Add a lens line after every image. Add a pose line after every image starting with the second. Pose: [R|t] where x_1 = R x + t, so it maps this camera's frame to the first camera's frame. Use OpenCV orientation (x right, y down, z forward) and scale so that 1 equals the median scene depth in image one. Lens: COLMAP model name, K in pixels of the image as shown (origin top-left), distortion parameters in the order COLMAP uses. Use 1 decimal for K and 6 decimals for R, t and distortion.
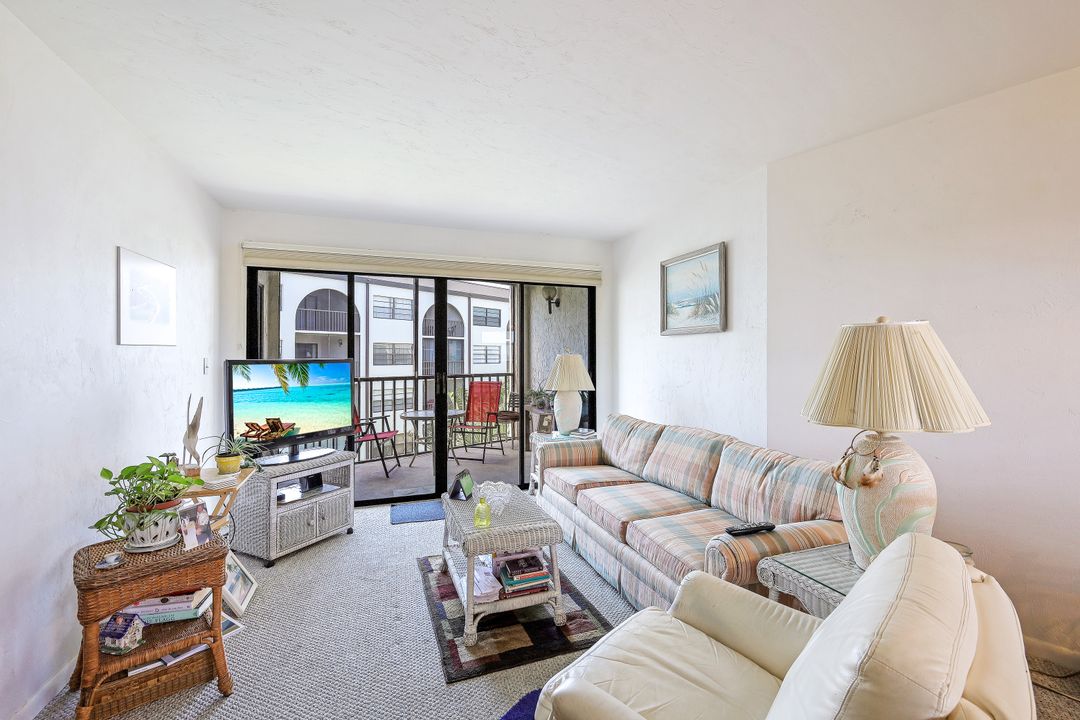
lens RADIAL K [[443.6, 0, 536.3], [0, 443.6, 352.5], [0, 0, 1]] dist [0.001815, -0.000691]
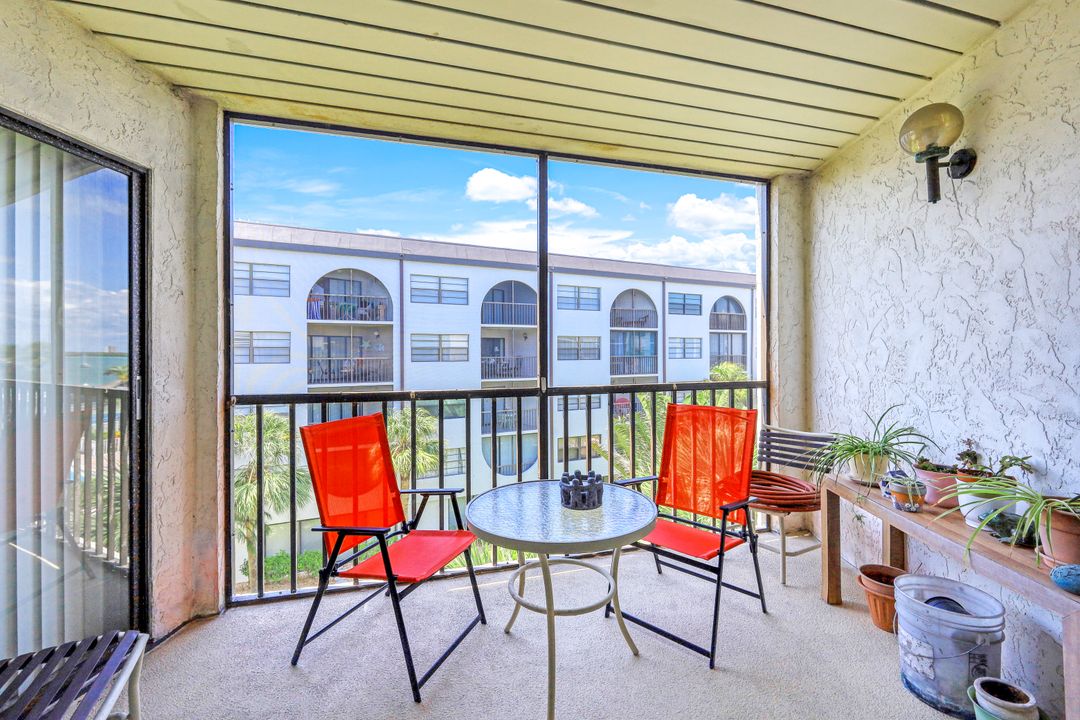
lens RADIAL K [[443.6, 0, 533.1], [0, 443.6, 354.2], [0, 0, 1]] dist [0.001815, -0.000691]
pose [[0.905937, -0.002396, -0.423406, -0.145988], [0.008841, 0.999873, 0.013259, 0.020640], [0.423321, -0.015755, 0.905843, 0.952547]]
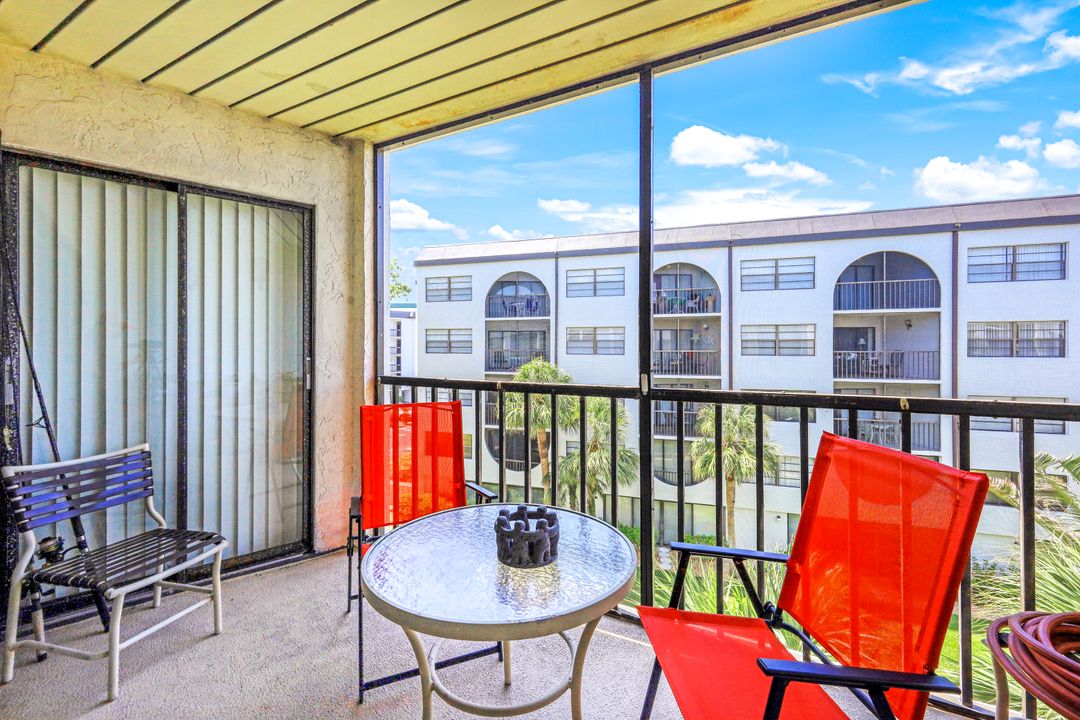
lens RADIAL K [[443.6, 0, 544.7], [0, 443.6, 353.7], [0, 0, 1]] dist [0.001815, -0.000691]
pose [[0.369275, 0.012584, -0.929235, 0.016954], [0.011281, 0.999774, 0.018022, 0.033689], [0.929252, -0.017138, 0.369049, 1.309277]]
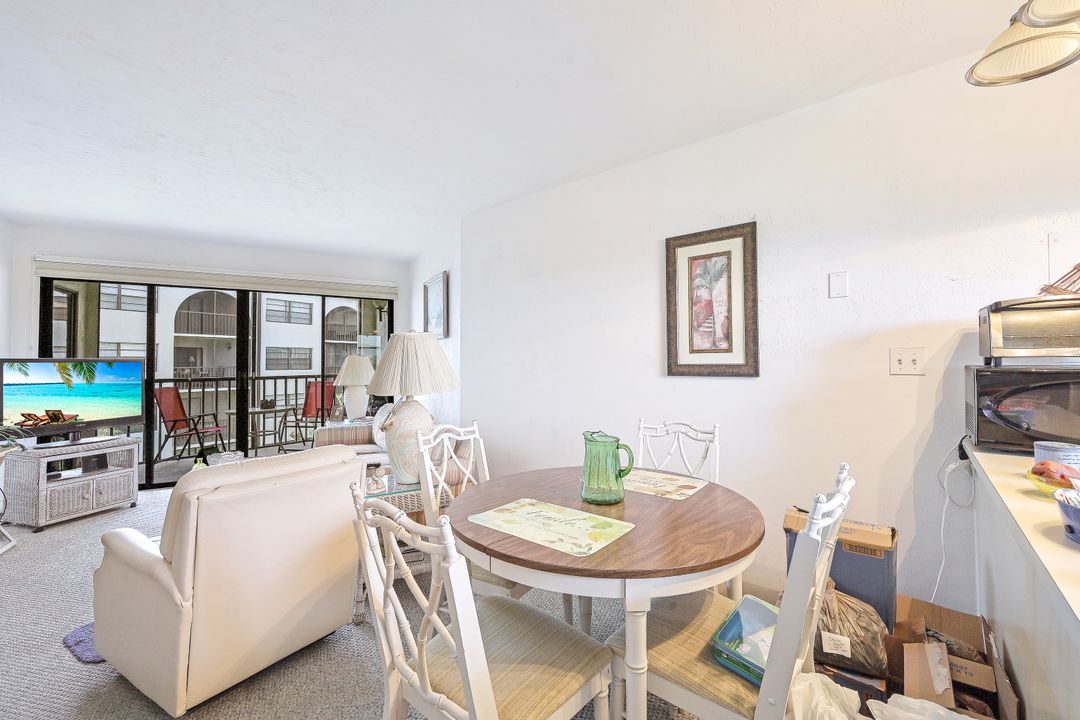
lens RADIAL K [[443.6, 0, 537.3], [0, 443.6, 354.0], [0, 0, 1]] dist [0.001815, -0.000691]
pose [[0.987175, 0.000777, 0.159637, 0.405388], [0.000561, 0.999965, -0.008340, 0.010173], [-0.159638, 0.008323, 0.987140, -0.302780]]
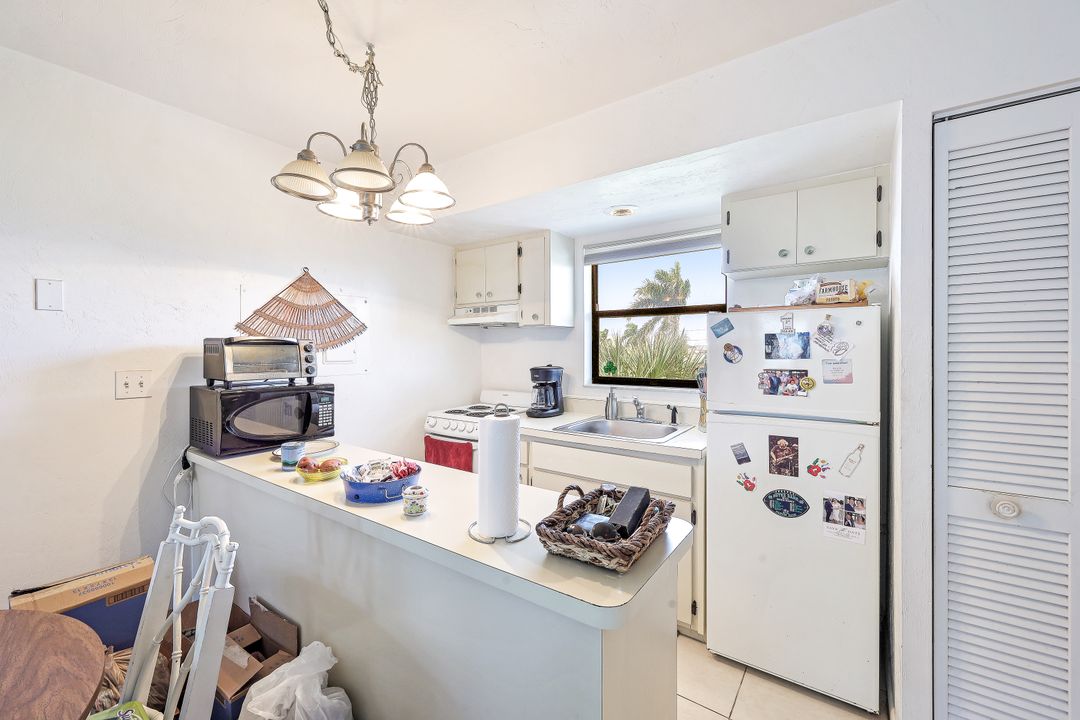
lens RADIAL K [[443.6, 0, 534.6], [0, 443.6, 353.8], [0, 0, 1]] dist [0.001815, -0.000691]
pose [[-0.237905, -0.006894, 0.971264, 0.305405], [-0.004812, 0.999971, 0.005919, -0.026537], [-0.971277, -0.003265, -0.237931, -0.186107]]
